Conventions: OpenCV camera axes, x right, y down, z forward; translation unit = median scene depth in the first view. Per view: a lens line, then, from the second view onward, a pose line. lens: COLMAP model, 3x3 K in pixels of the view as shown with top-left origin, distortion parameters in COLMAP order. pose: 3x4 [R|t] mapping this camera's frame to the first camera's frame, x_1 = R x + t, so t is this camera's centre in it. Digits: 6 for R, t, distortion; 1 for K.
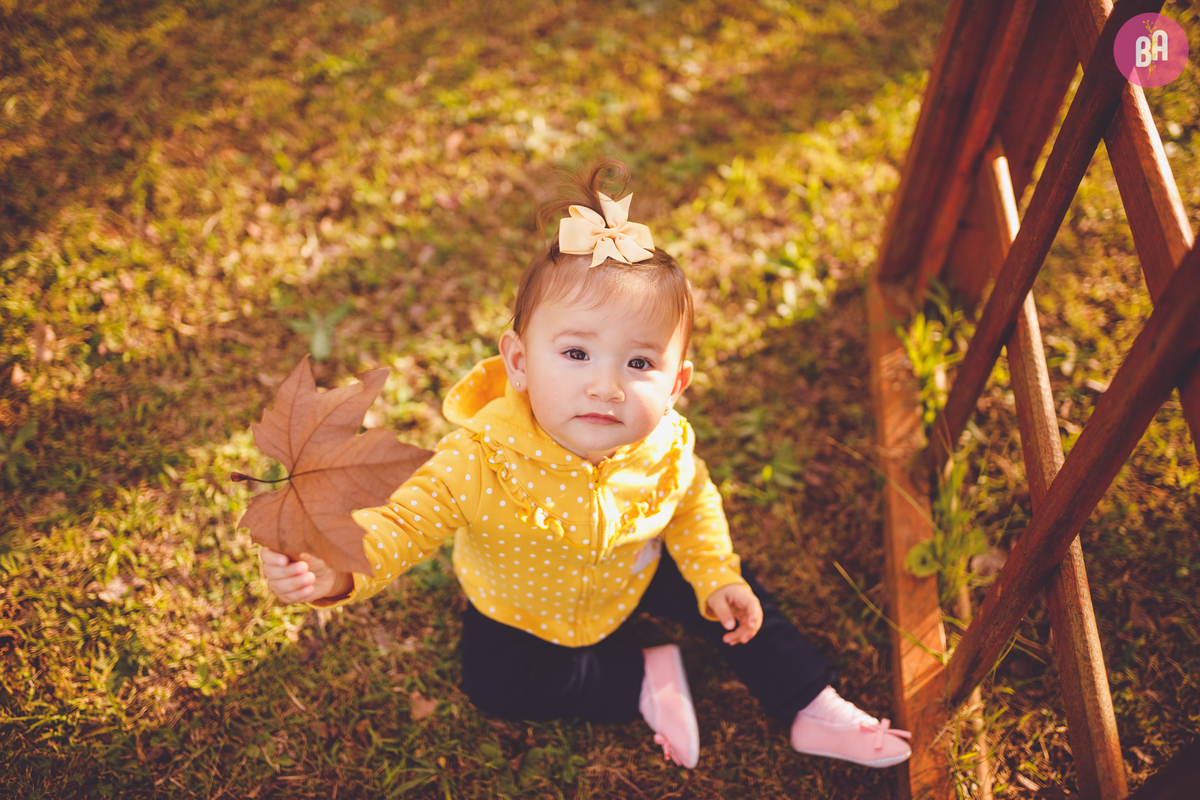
lens RADIAL K [[1146.2, 0, 596.6], [0, 1146.2, 399.7], [0, 0, 1]] dist [-0.008385, 0.000000]
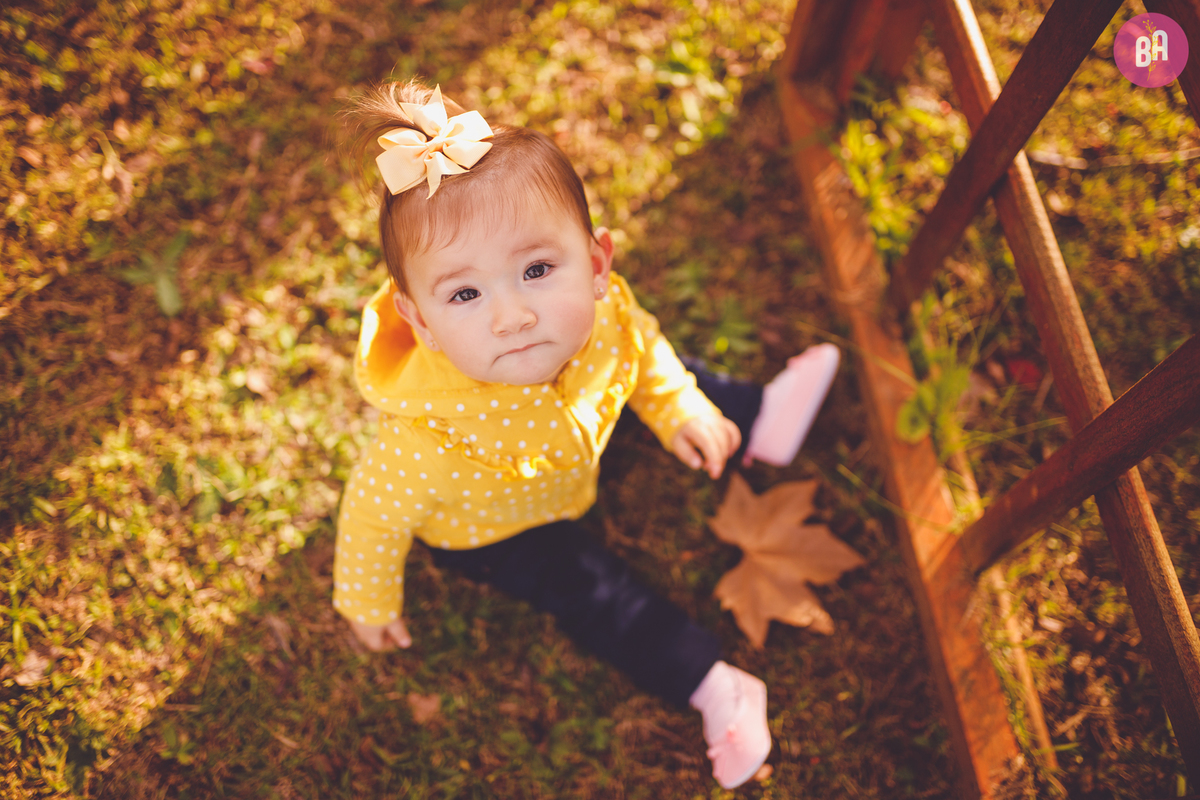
lens RADIAL K [[1146.2, 0, 603.3], [0, 1146.2, 401.2], [0, 0, 1]] dist [-0.008385, 0.000000]
pose [[0.965488, -0.236309, 0.109503, -0.047598], [0.195368, 0.935152, 0.295505, -0.171151], [-0.172233, -0.263913, 0.949045, 0.144188]]
